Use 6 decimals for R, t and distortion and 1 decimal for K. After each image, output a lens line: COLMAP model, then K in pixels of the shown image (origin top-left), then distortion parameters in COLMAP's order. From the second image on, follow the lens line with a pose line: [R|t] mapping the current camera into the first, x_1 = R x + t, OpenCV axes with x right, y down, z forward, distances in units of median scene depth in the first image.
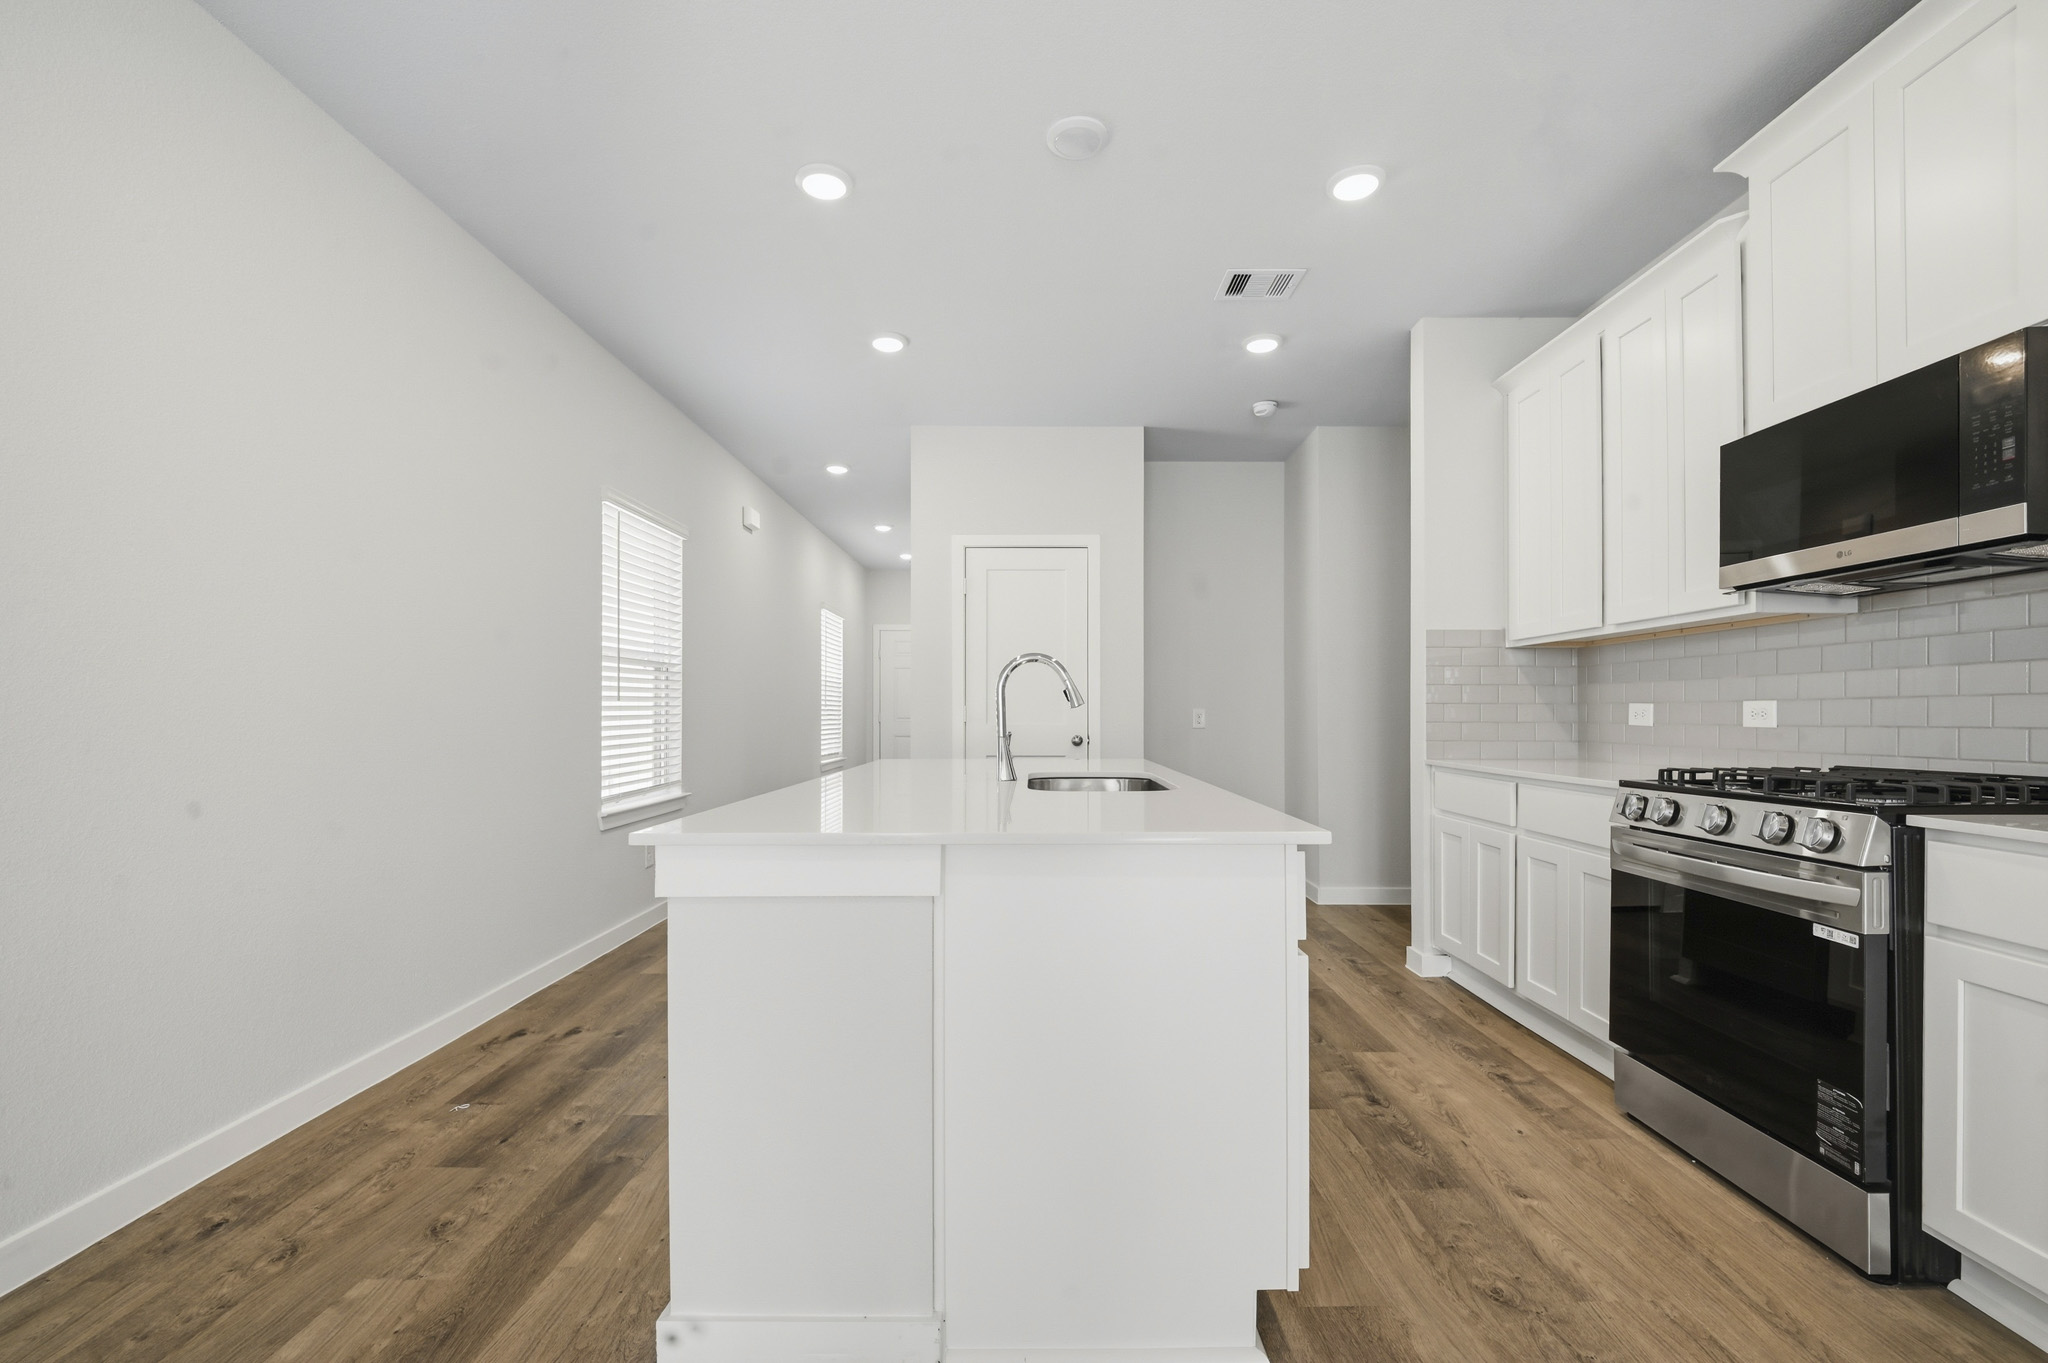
lens RADIAL K [[882.7, 0, 1028.0], [0, 882.7, 701.7], [0, 0, 1]] dist [-0.013519, 0.000433]
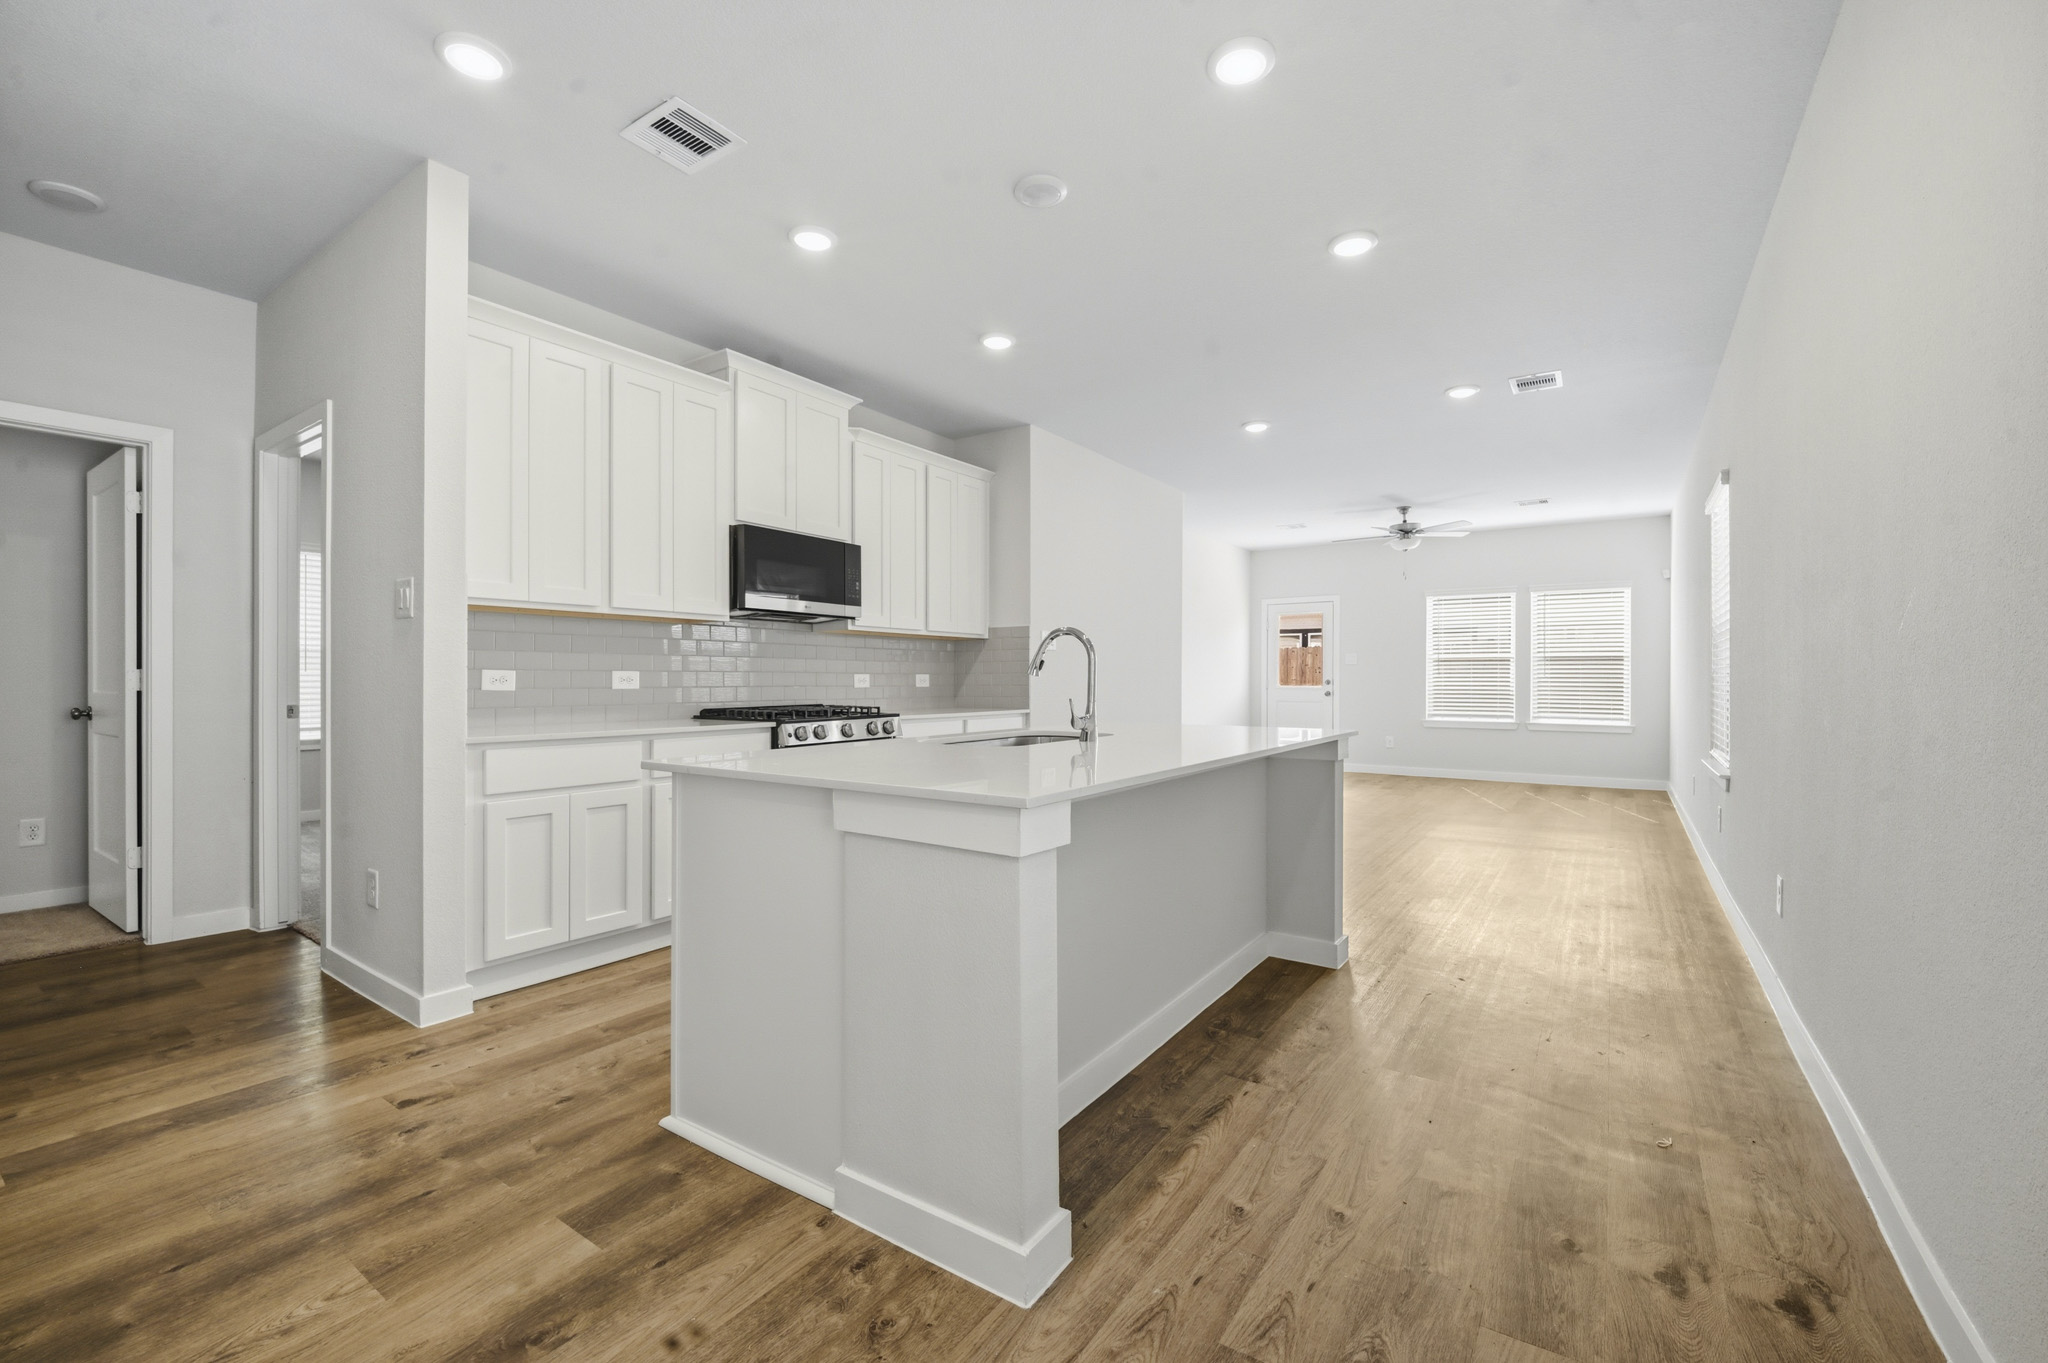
lens RADIAL K [[842.4, 0, 1024.0], [0, 842.4, 681.5], [0, 0, 1]] dist [-0.000903, -0.000213]
pose [[-0.827320, -0.001716, 0.561729, -0.546615], [-0.009088, 0.999905, -0.010329, 0.026187], [-0.561658, -0.013650, -0.827257, 1.911695]]
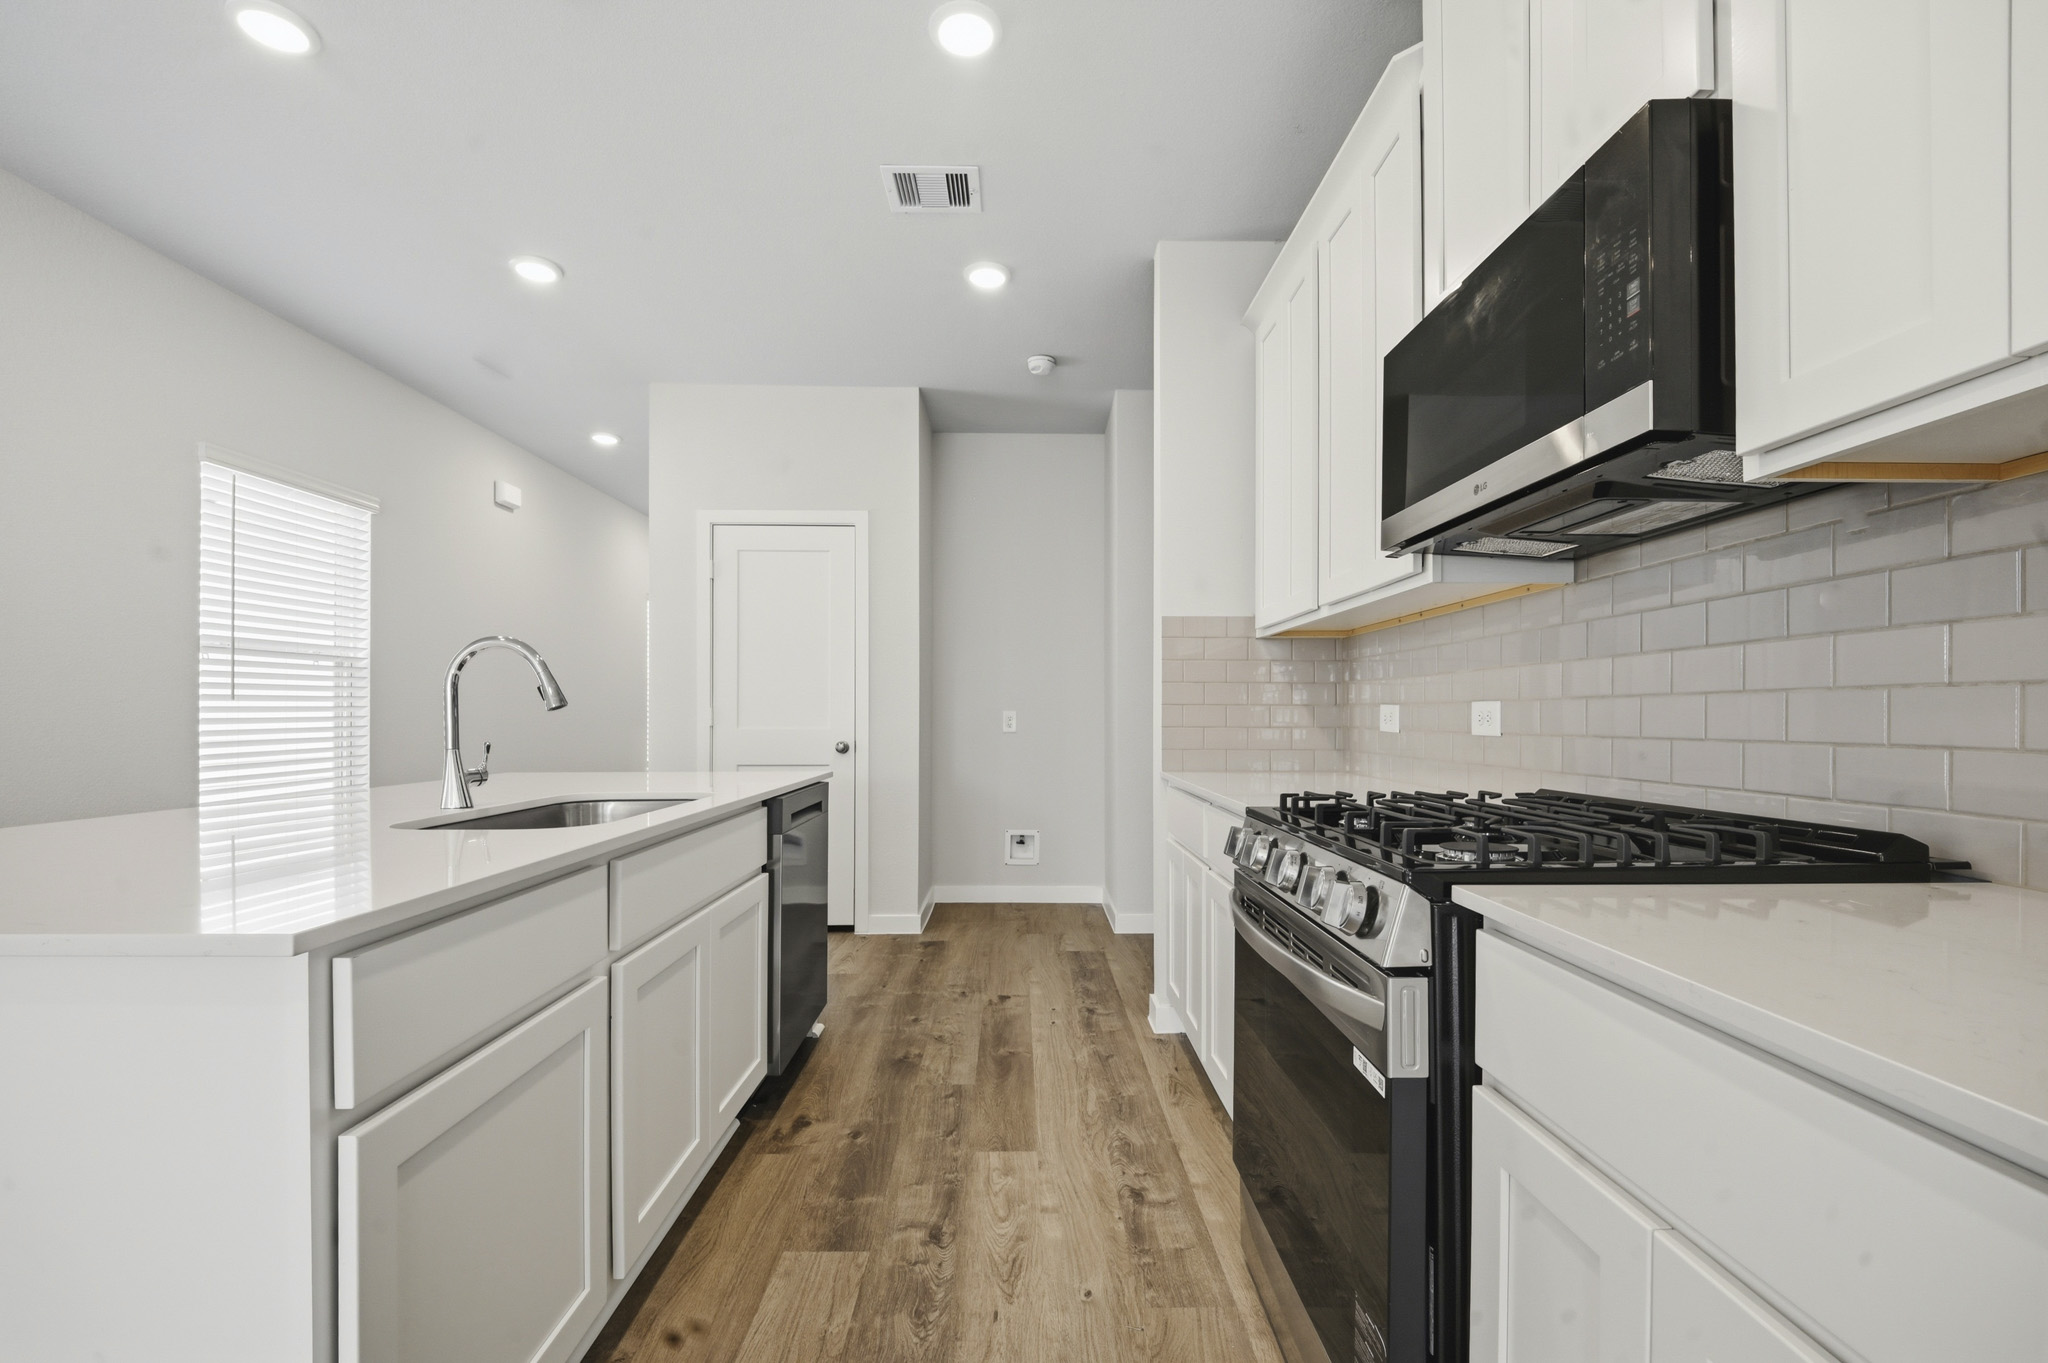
lens RADIAL K [[877.7, 0, 1035.1], [0, 877.7, 705.3], [0, 0, 1]] dist [-0.011704, -0.000963]
pose [[0.999762, 0.001437, 0.021769, 0.445260], [-0.001494, 0.999996, 0.002597, 0.000956], [-0.021765, -0.002629, 0.999760, 0.247182]]
